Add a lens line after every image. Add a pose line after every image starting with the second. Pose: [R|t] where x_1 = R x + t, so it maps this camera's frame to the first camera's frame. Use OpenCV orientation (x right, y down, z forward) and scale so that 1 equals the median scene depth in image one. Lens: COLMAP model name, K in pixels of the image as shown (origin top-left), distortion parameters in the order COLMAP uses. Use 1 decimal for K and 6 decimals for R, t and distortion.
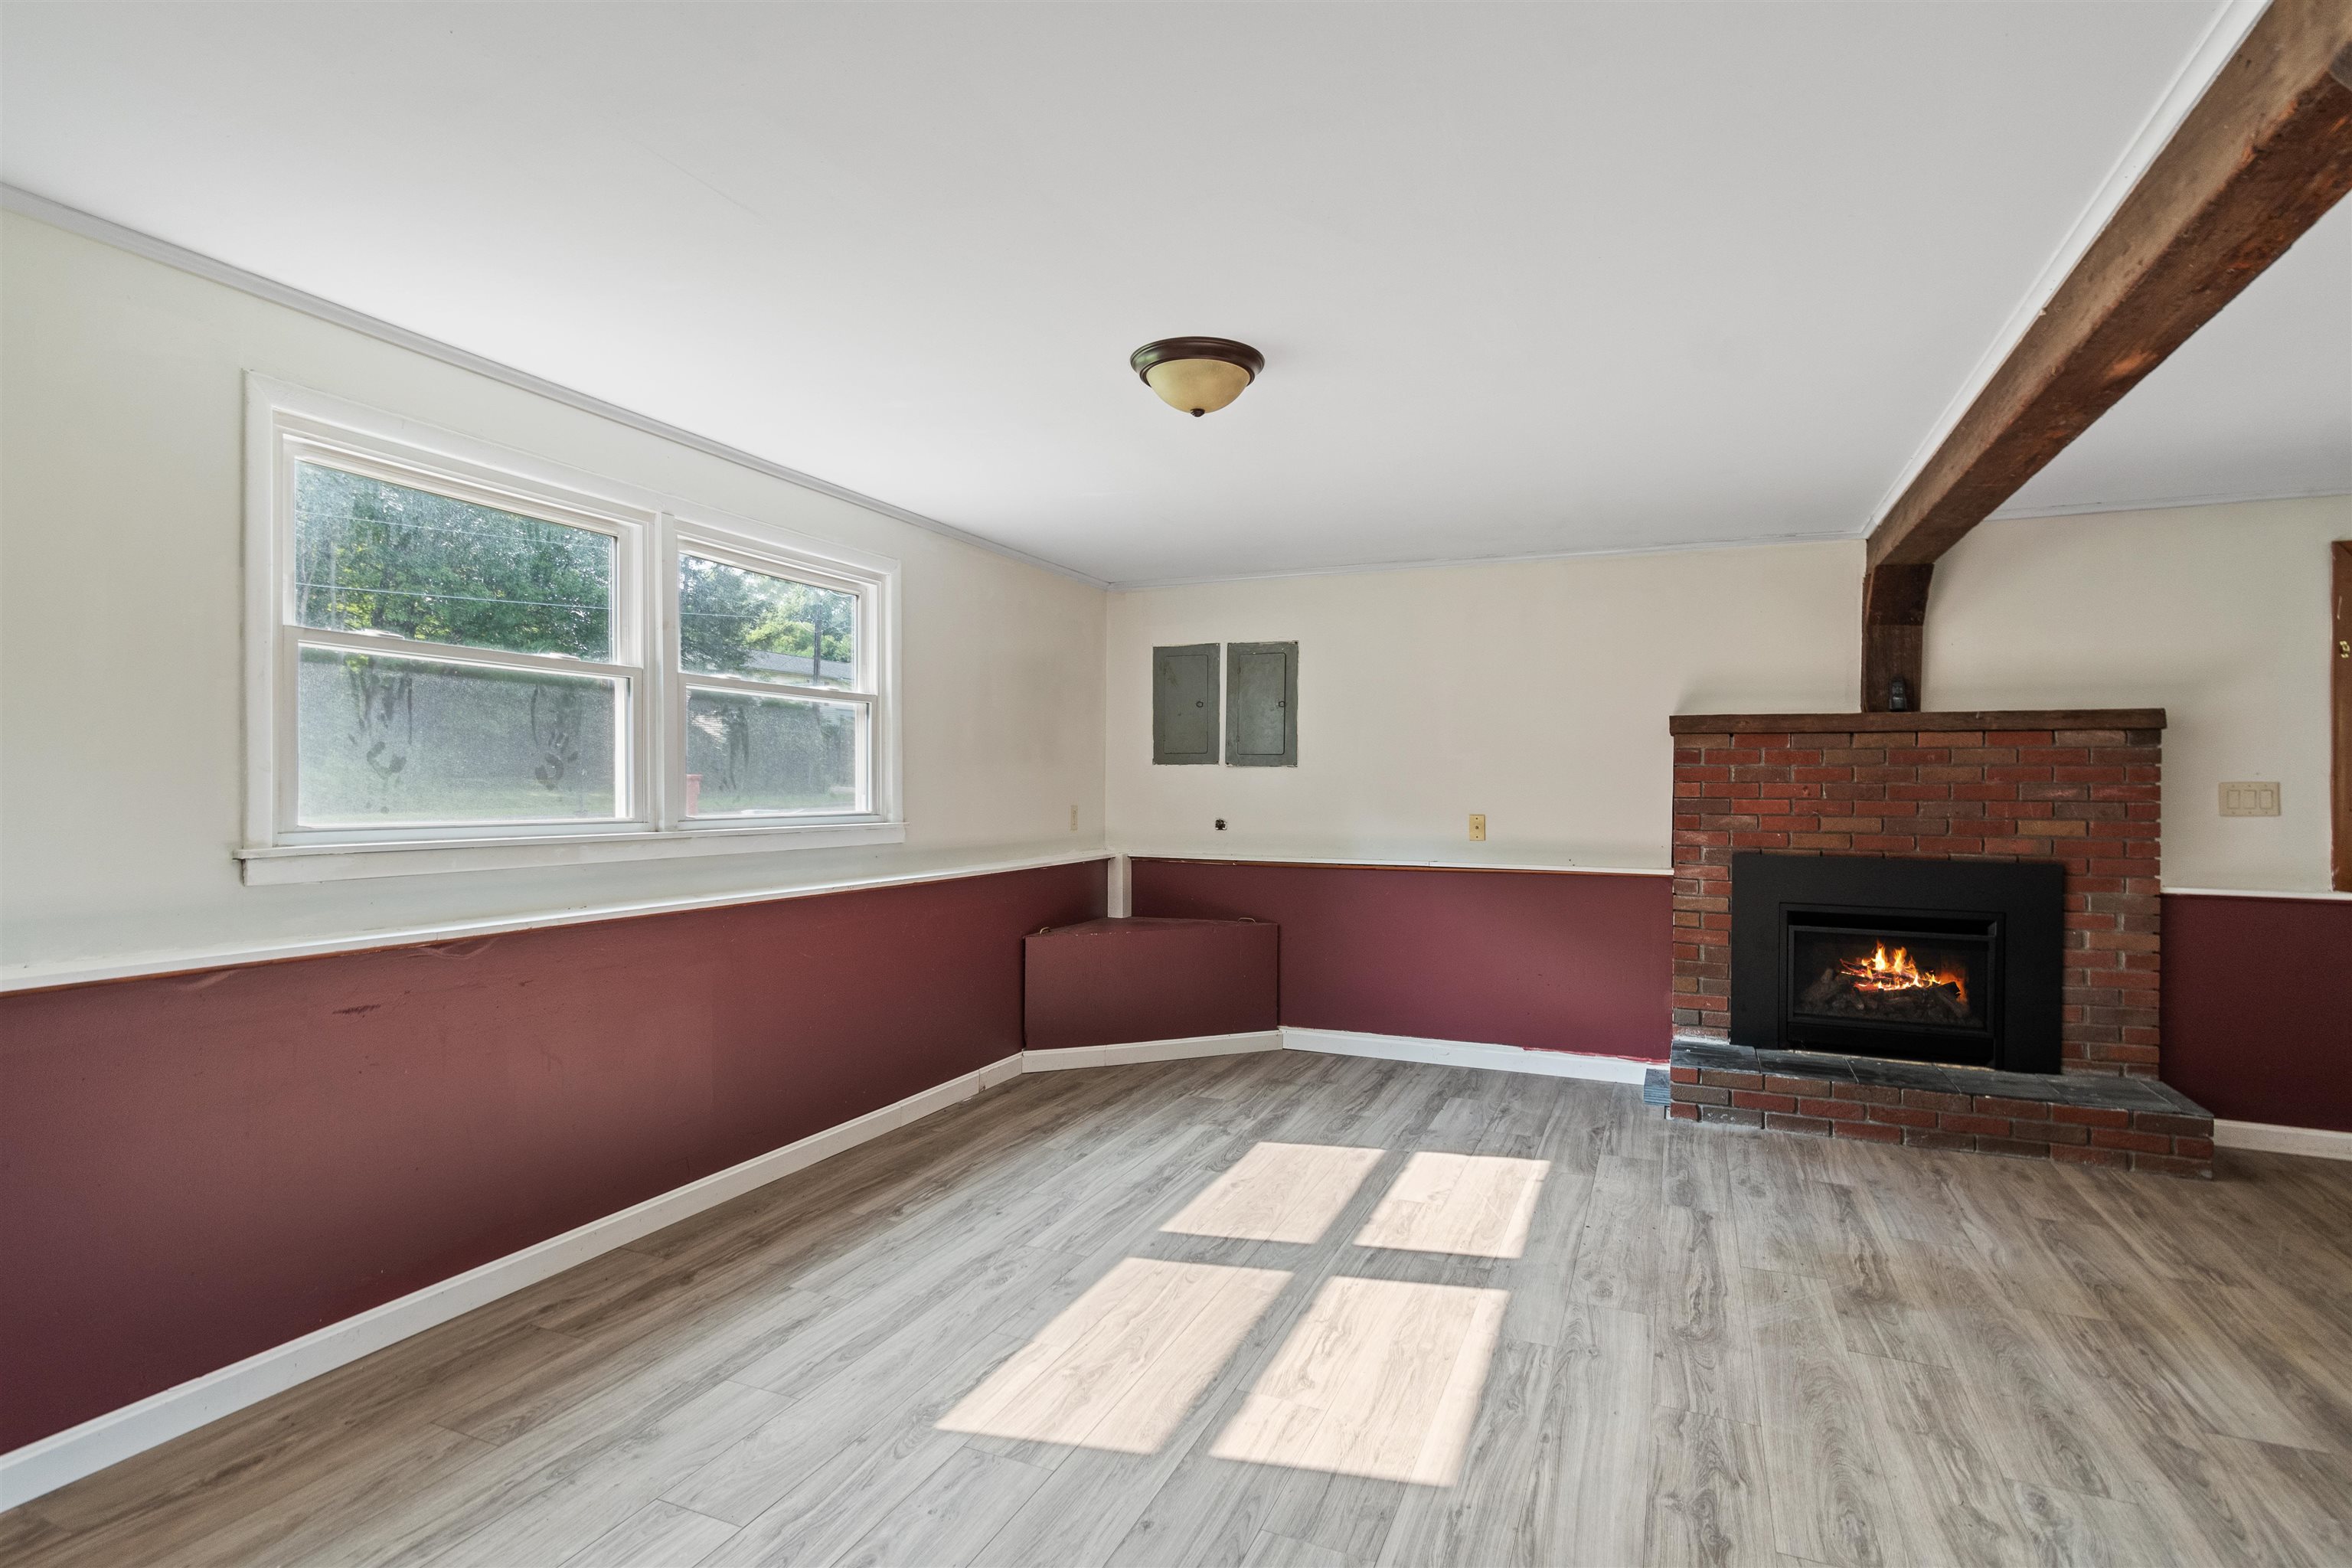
lens RADIAL K [[1112.8, 0, 1186.4], [0, 1112.8, 774.1], [0, 0, 1]] dist [-0.001286, -0.000710]
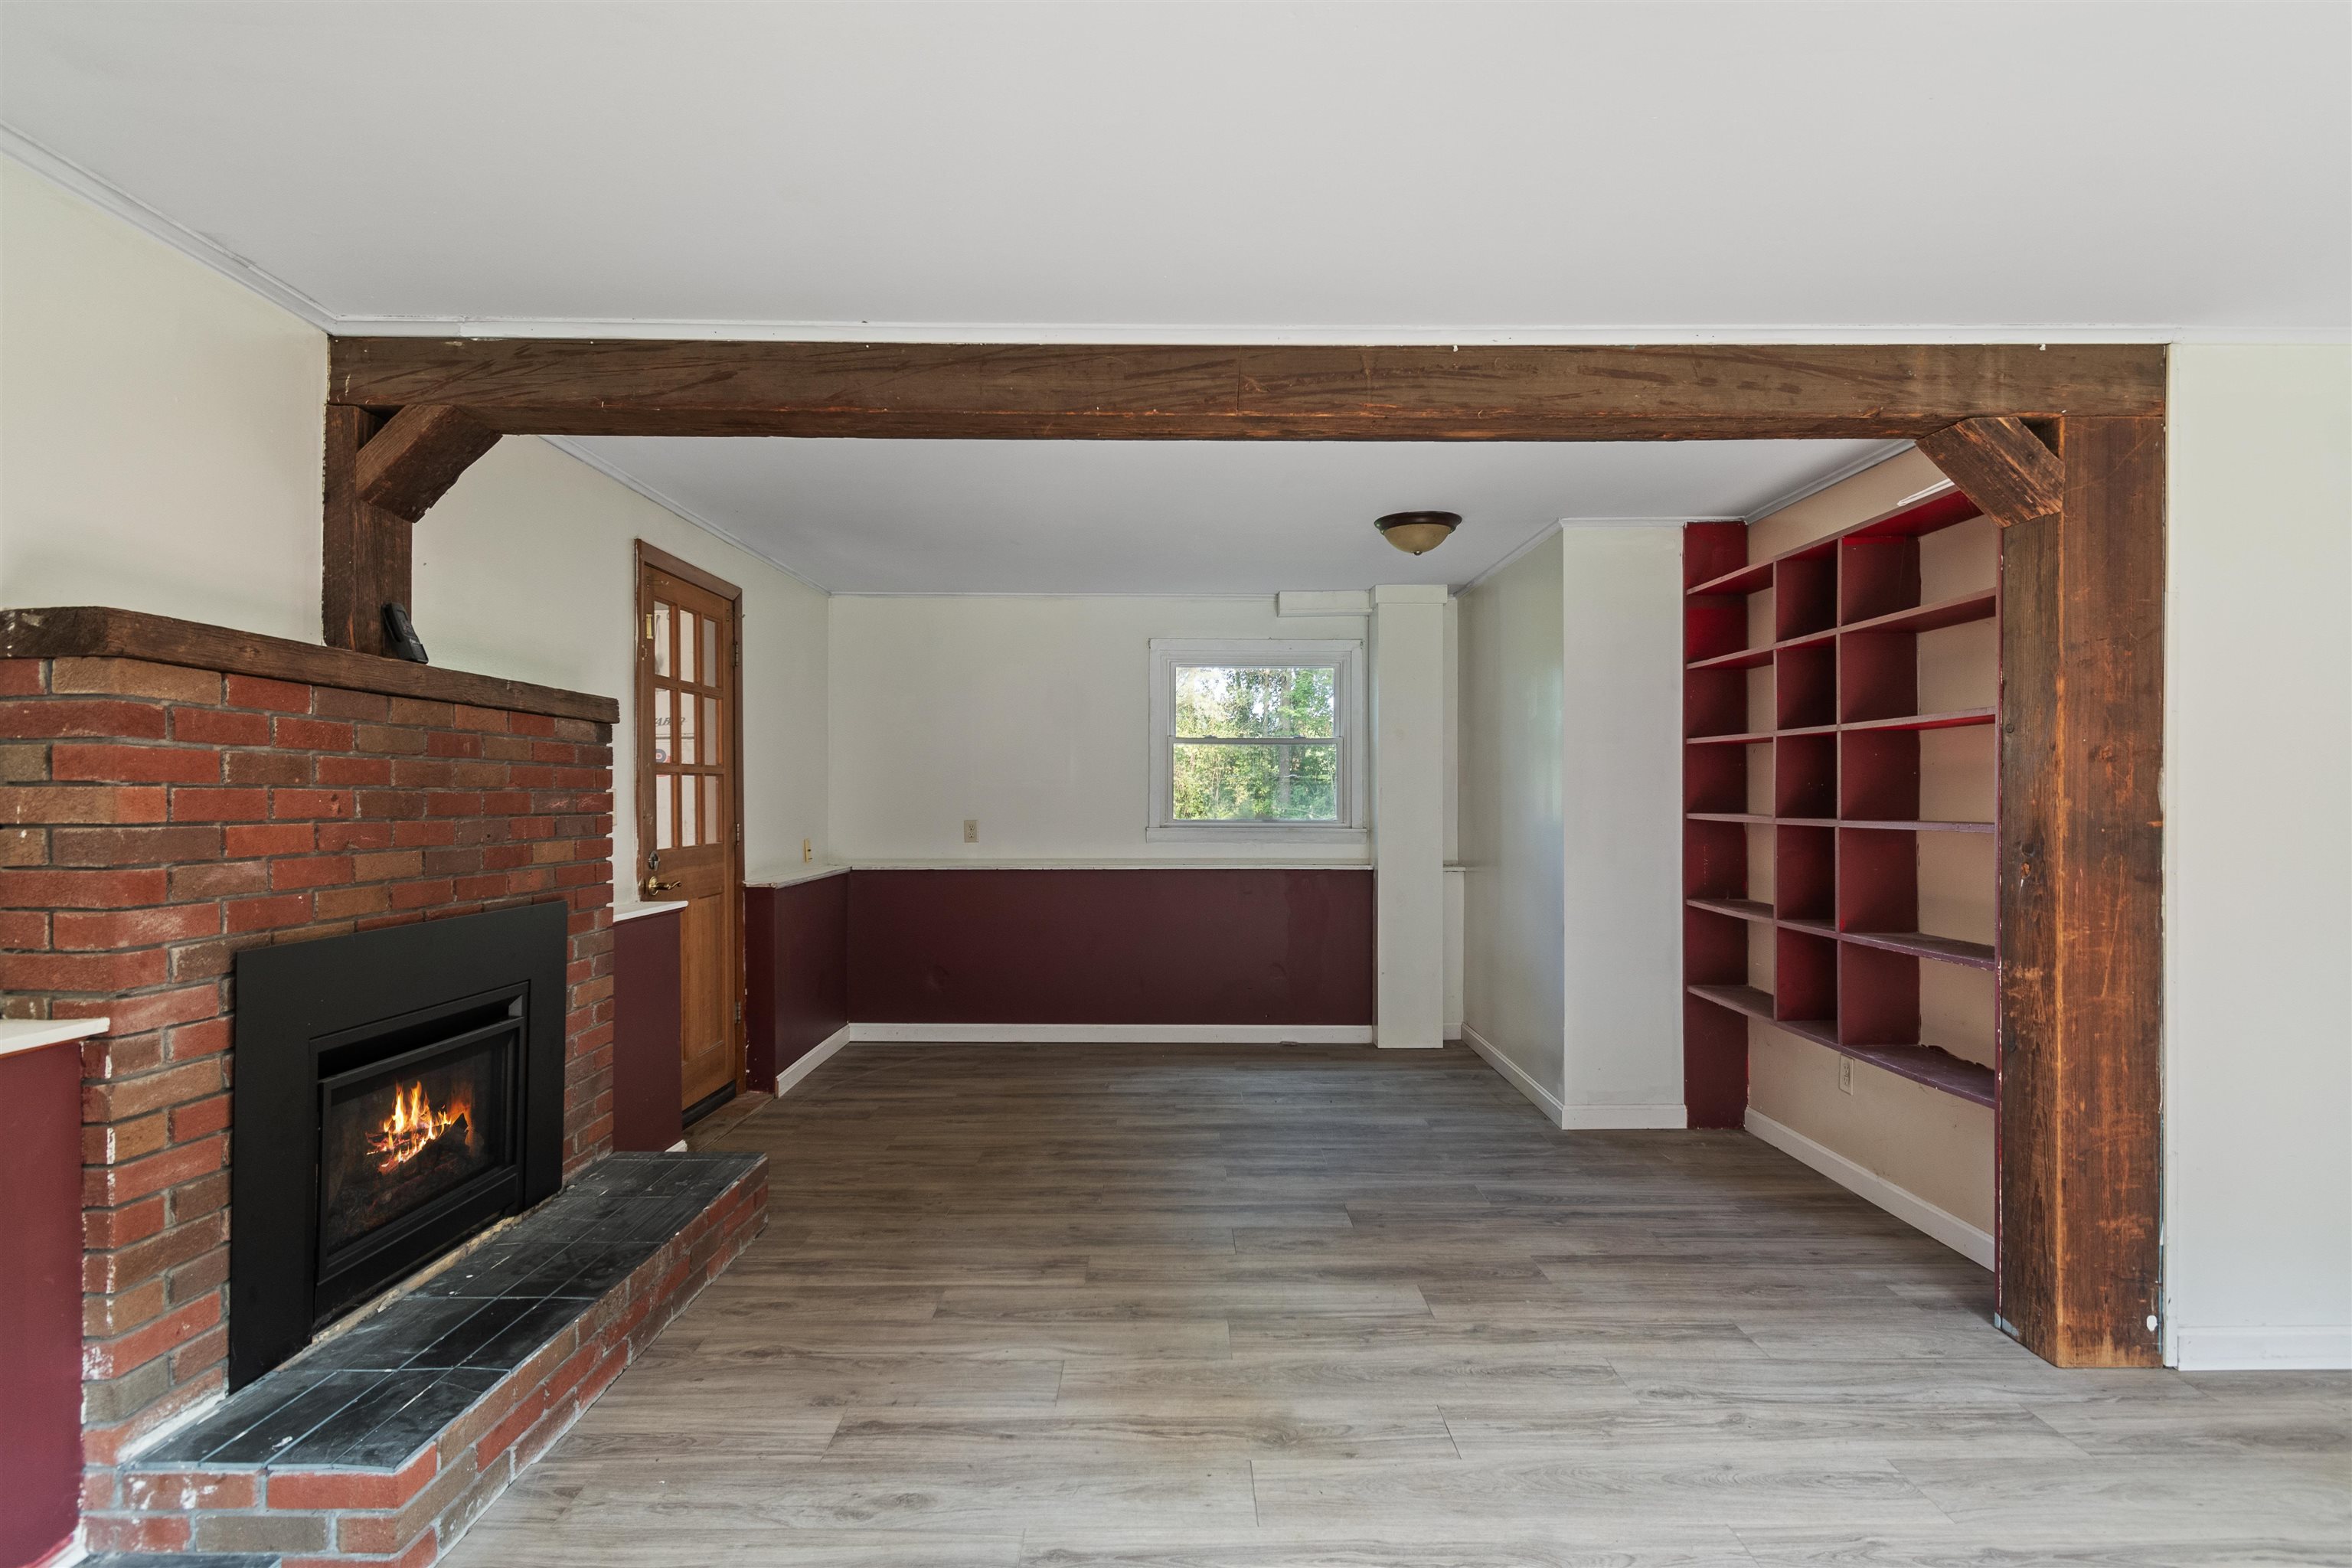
lens RADIAL K [[1162.8, 0, 1179.9], [0, 1162.8, 804.1], [0, 0, 1]] dist [-0.002422, -0.000670]
pose [[-0.399993, -0.008598, 0.916478, -0.076190], [-0.006534, 0.999957, 0.006529, 0.010571], [-0.916495, -0.003377, -0.400032, 0.958500]]
